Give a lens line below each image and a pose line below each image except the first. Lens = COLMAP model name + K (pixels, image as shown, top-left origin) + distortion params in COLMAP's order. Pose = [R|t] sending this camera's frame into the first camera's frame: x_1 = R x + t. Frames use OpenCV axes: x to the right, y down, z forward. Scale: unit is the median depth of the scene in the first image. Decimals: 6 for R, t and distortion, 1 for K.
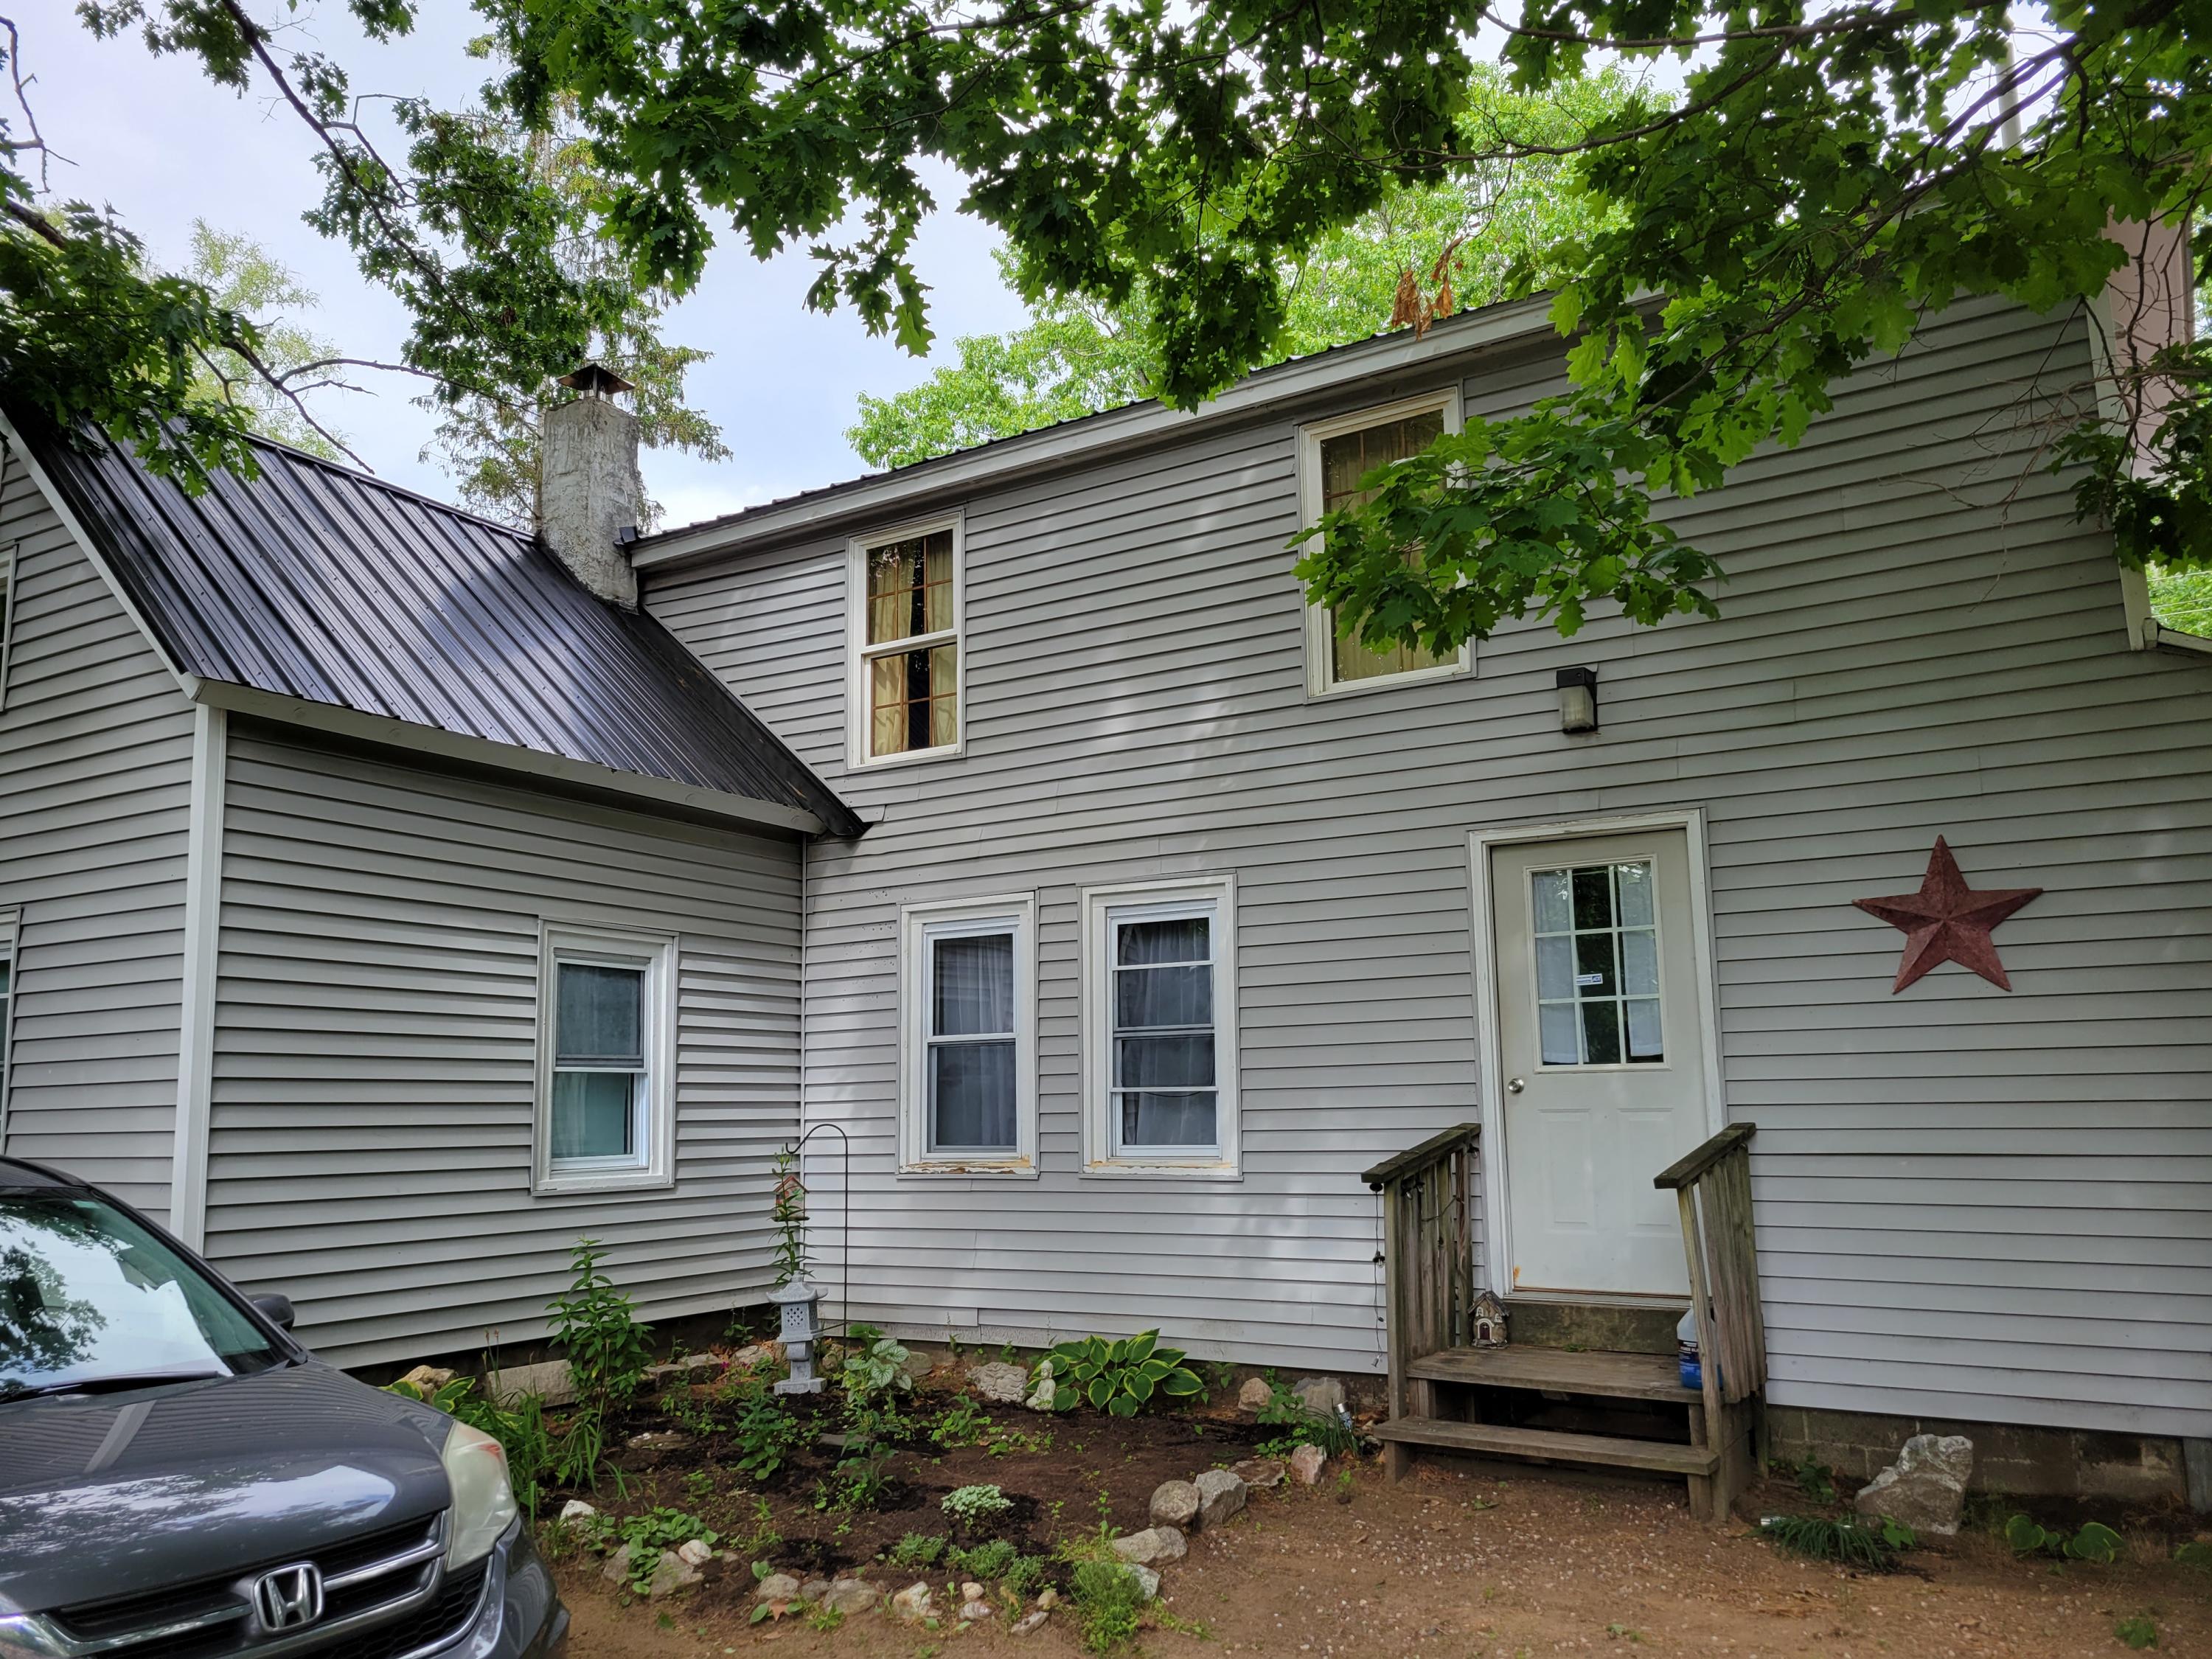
lens RADIAL K [[1670.6, 0, 1106.0], [0, 1670.6, 829.5], [0, 0, 1]] dist [0.056711, -0.035327]
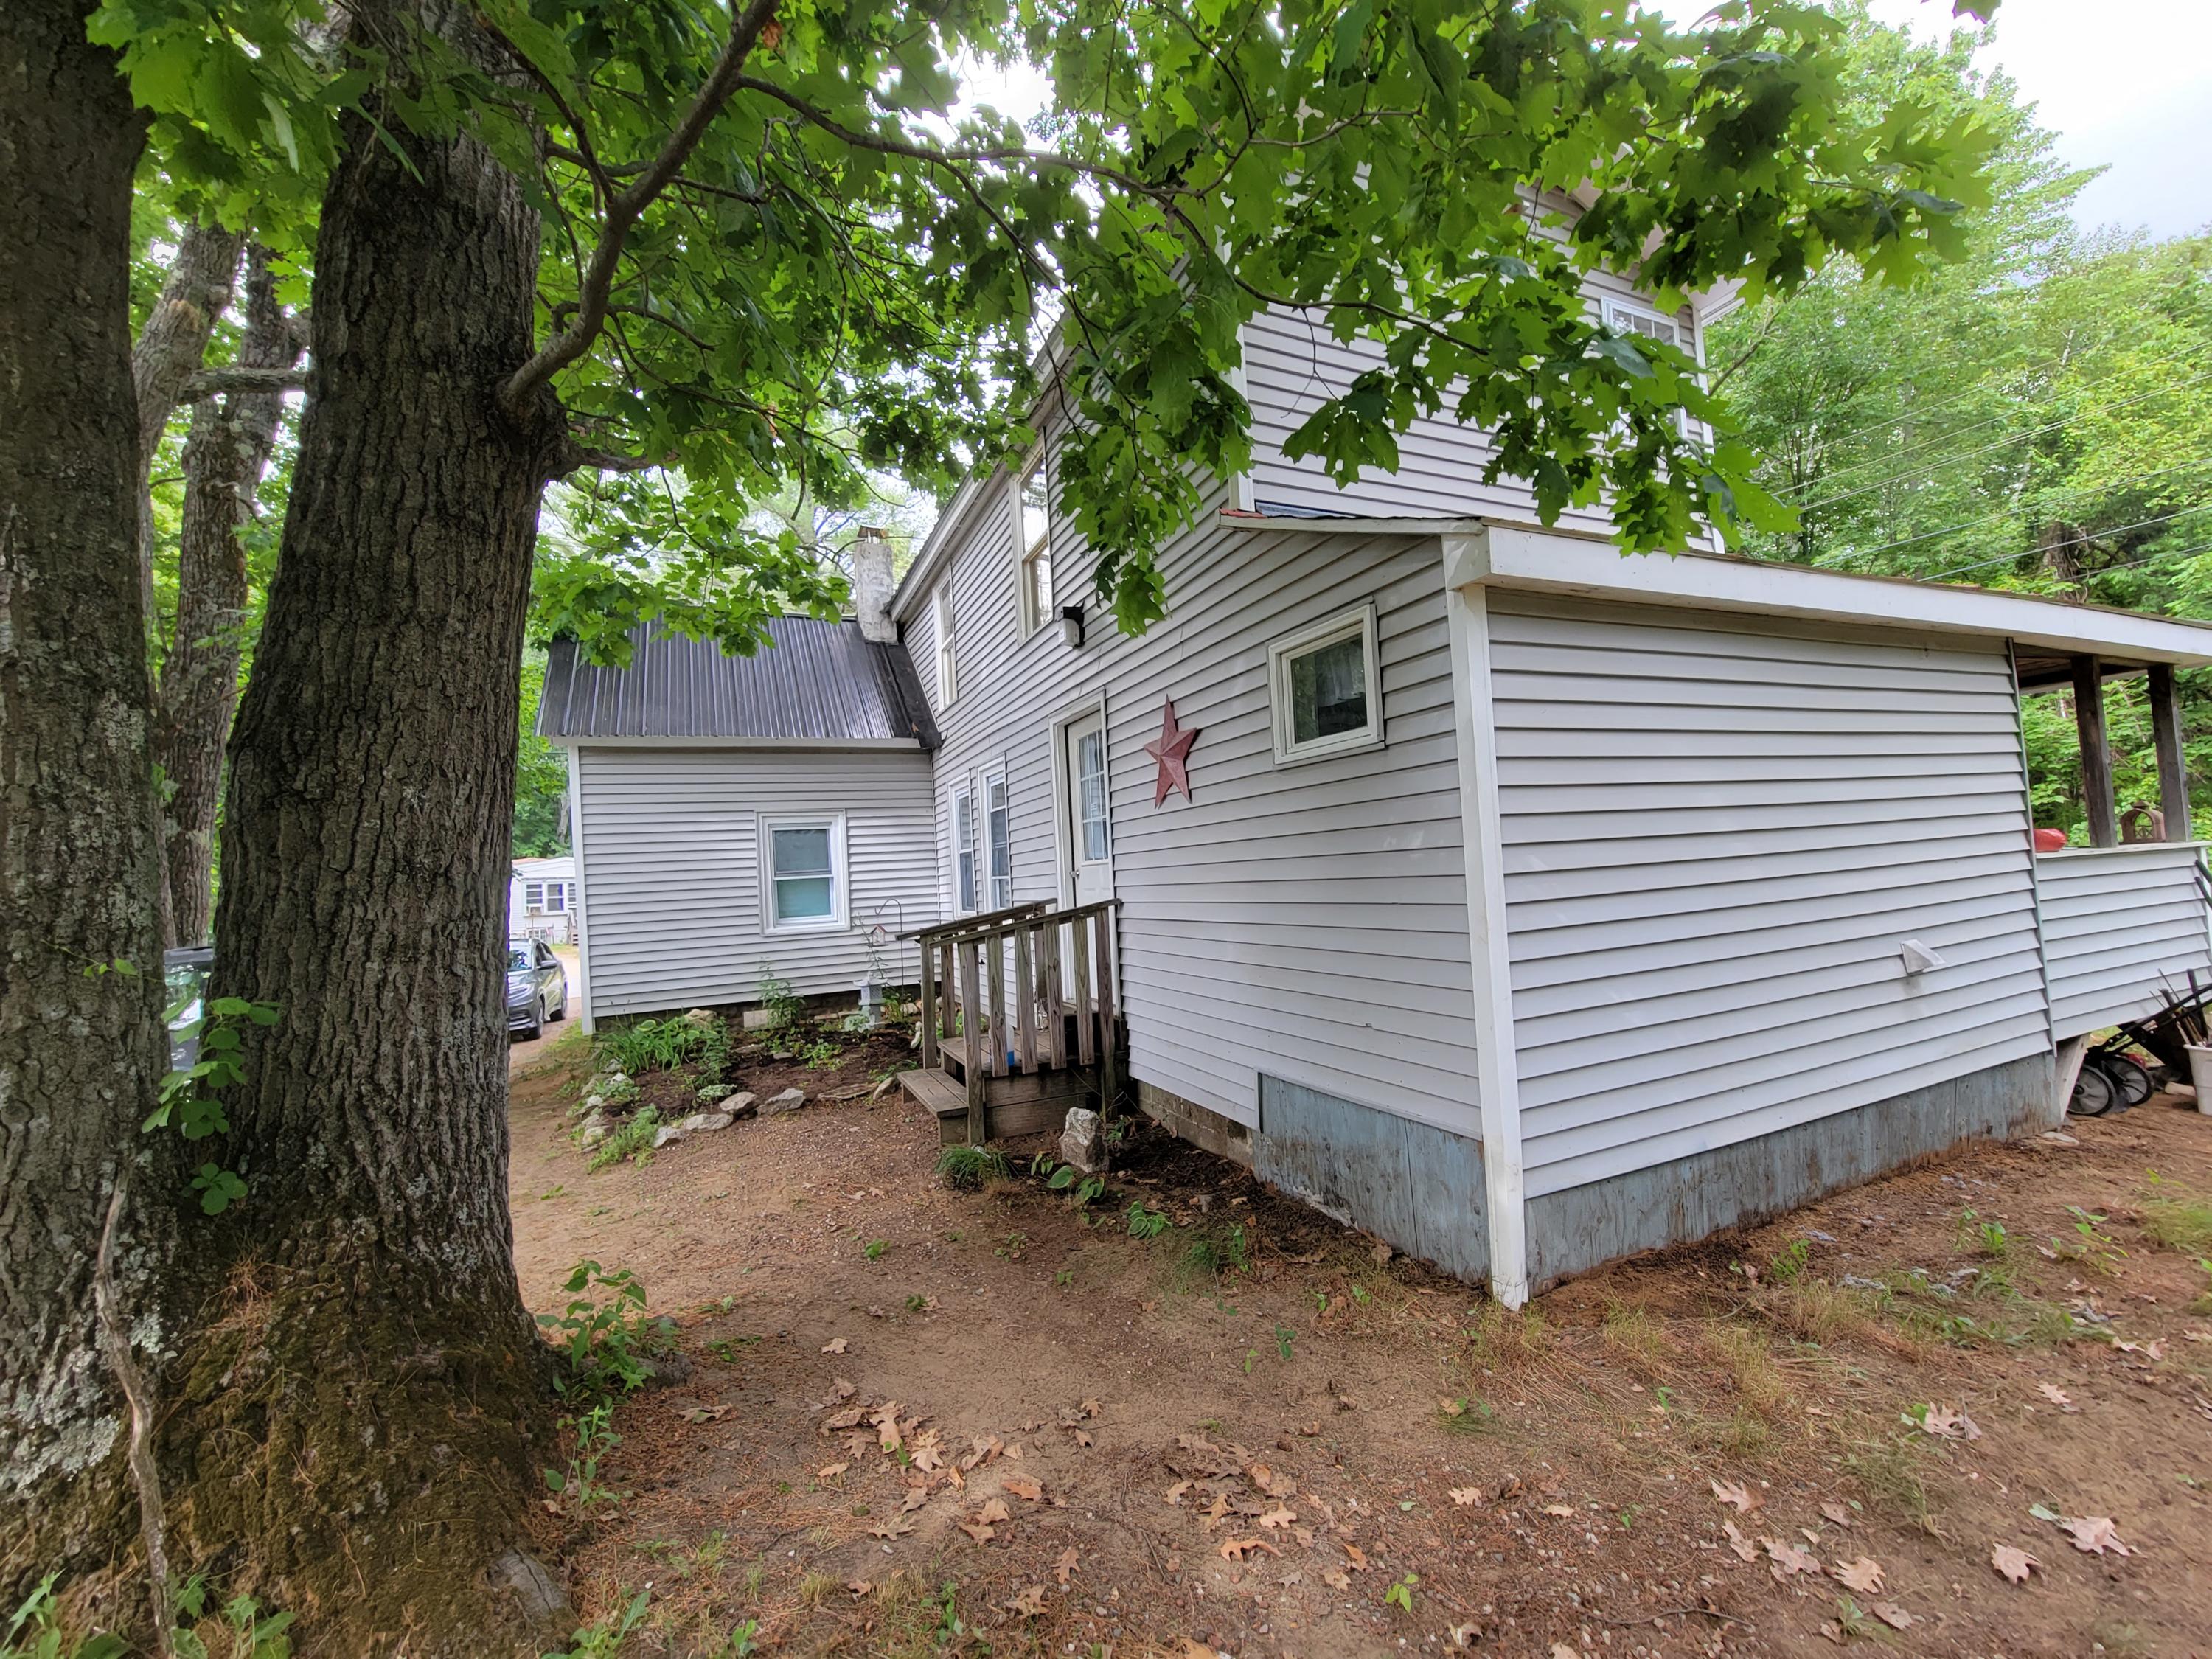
lens RADIAL K [[905.2, 0, 1106.0], [0, 905.2, 829.5], [0, 0, 1]] dist [0.000251, 0.000003]
pose [[0.827238, -0.066259, -0.557932, 0.683169], [0.145171, 0.984509, 0.098325, 0.025268], [0.542774, -0.162334, 0.824042, 0.271589]]
